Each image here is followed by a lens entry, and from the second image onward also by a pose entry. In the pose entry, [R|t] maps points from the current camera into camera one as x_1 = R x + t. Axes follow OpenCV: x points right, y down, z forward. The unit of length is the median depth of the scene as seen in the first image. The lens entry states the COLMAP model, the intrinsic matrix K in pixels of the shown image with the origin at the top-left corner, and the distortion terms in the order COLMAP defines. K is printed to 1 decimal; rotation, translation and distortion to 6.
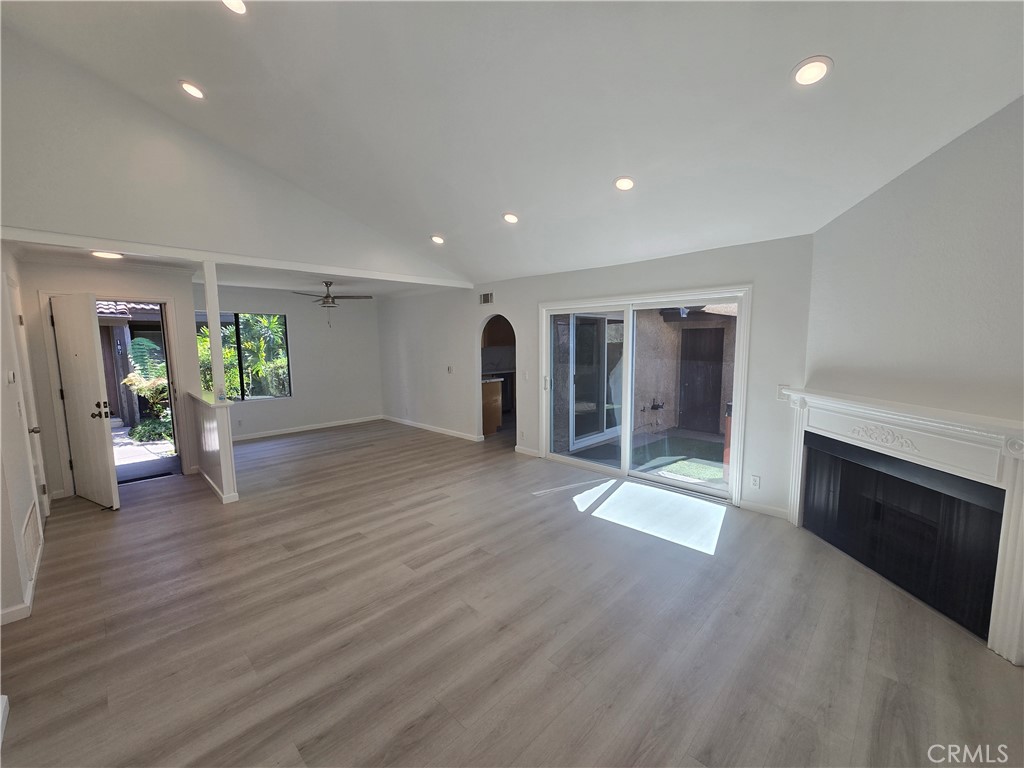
lens RADIAL K [[420.7, 0, 513.2], [0, 420.7, 387.2], [0, 0, 1]] dist [0.001967, -0.000433]
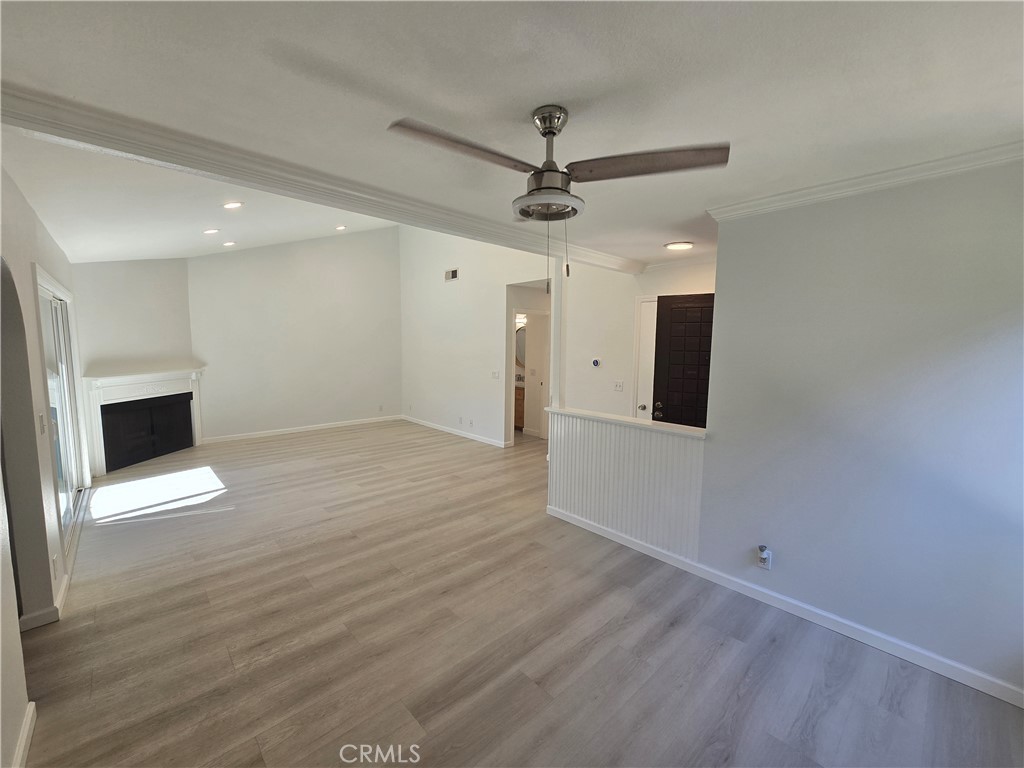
lens RADIAL K [[420.7, 0, 513.2], [0, 420.7, 387.2], [0, 0, 1]] dist [0.001967, -0.000433]
pose [[-0.998840, -0.003646, 0.048022, -0.630193], [0.006817, 0.976389, 0.215910, -0.208804], [-0.047676, 0.215987, -0.975232, 1.878195]]
